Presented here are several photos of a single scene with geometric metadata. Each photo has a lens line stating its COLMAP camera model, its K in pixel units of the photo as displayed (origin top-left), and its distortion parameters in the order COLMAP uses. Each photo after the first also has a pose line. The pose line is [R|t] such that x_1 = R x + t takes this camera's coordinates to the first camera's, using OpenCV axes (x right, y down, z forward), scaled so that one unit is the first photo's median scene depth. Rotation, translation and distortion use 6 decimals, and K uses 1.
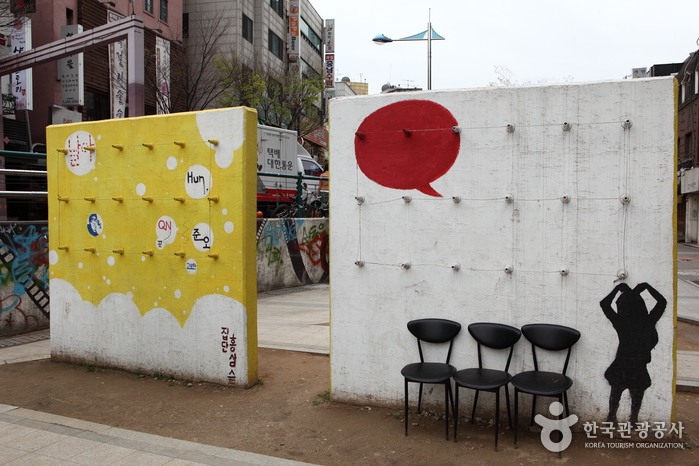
lens RADIAL K [[573.6, 0, 348.9], [0, 573.6, 229.8], [0, 0, 1]] dist [-0.042685, 0.006533]
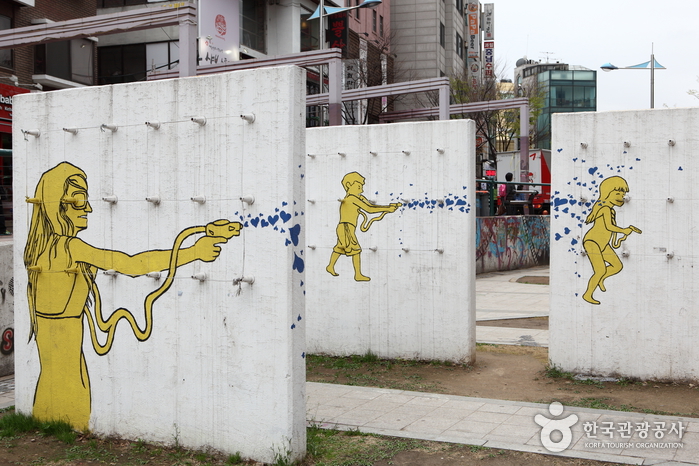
lens RADIAL K [[849.4, 0, 350.0], [0, 849.4, 233.0], [0, 0, 1]] dist [0.015826, 0.000000]
pose [[0.998523, -0.007484, -0.053807, -0.609011], [0.007081, 0.999946, -0.007665, 0.039511], [0.053861, 0.007273, 0.998522, -1.264023]]
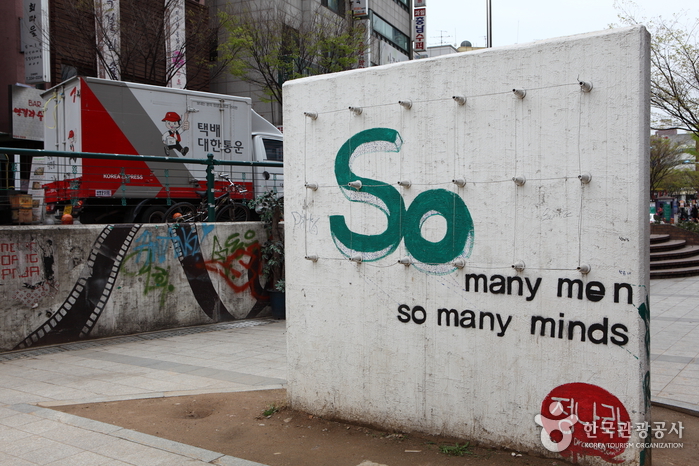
lens RADIAL K [[688.9, 0, 349.7], [0, 688.9, 236.2], [0, 0, 1]] dist [-0.005778, 0.000000]
pose [[0.977973, -0.004929, -0.208672, 0.217553], [0.005589, 0.999981, 0.002571, -0.004872], [0.208655, -0.003681, 0.977982, 0.216951]]
